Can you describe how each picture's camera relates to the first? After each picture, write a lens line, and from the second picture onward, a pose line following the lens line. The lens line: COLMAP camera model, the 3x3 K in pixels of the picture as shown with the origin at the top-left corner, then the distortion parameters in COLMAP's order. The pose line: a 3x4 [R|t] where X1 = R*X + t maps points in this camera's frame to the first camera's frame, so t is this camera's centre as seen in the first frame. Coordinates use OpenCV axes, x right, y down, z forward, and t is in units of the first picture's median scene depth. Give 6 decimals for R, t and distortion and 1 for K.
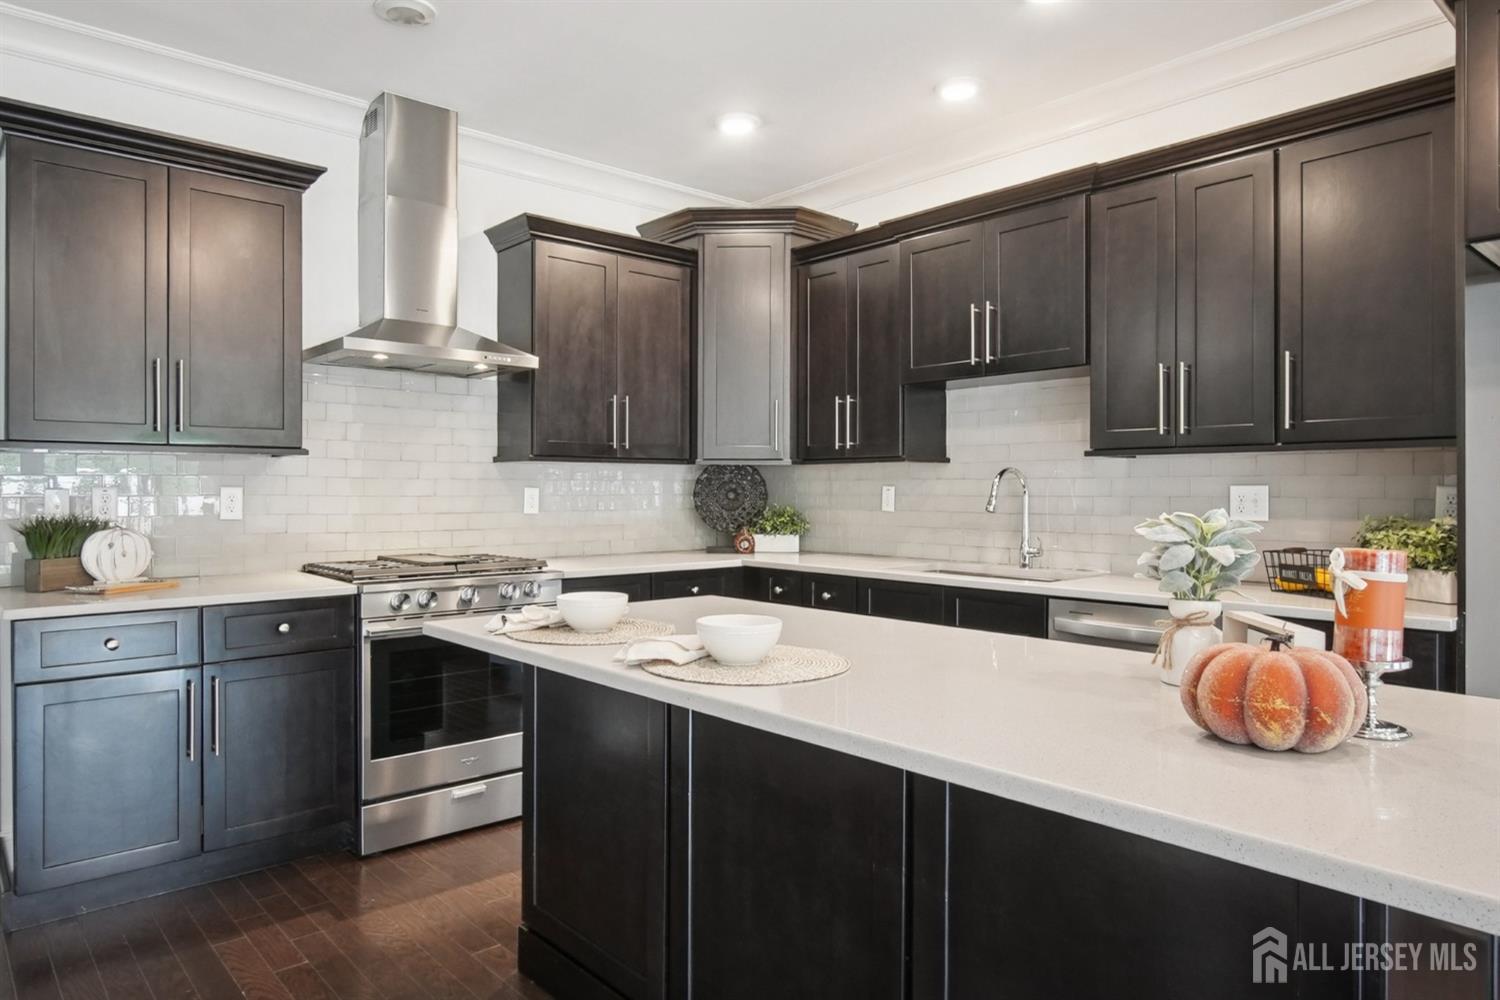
lens RADIAL K [[941.8, 0, 750.0], [0, 941.8, 500.0], [0, 0, 1]] dist [-0.004562, -0.001285]
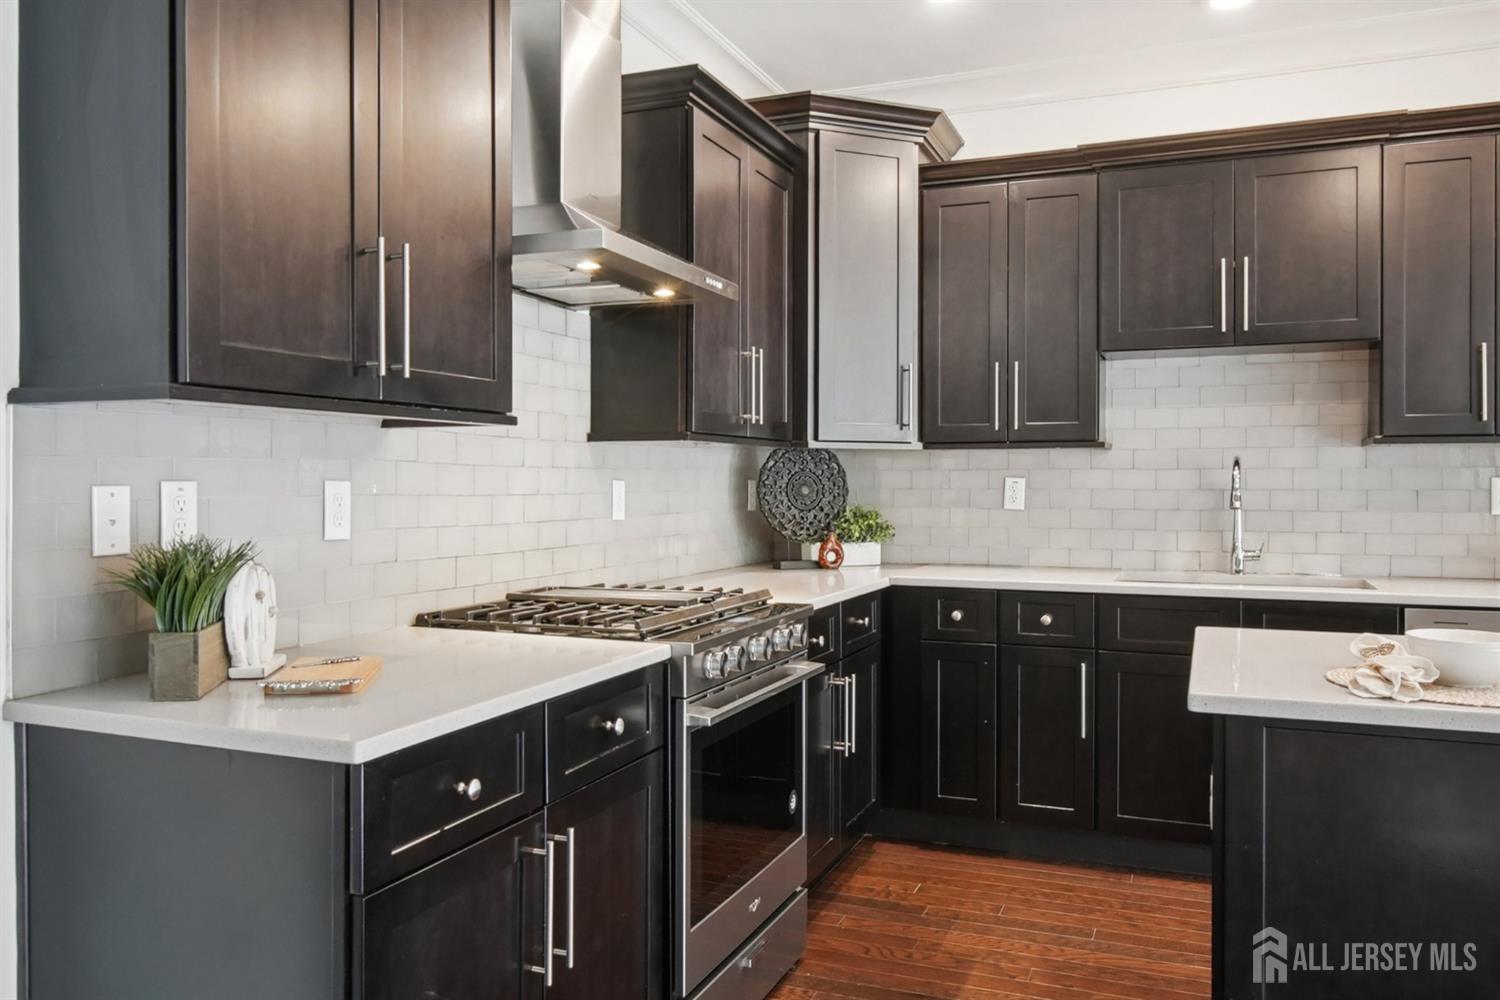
lens RADIAL K [[1179.0, 0, 734.5], [0, 1179.0, 491.3], [0, 0, 1]] dist [0.009761, 0.006389]
pose [[0.892980, -0.005465, 0.450062, -0.545225], [0.006754, 0.999976, -0.001259, -0.003873], [-0.450045, 0.004163, 0.892996, 0.232992]]
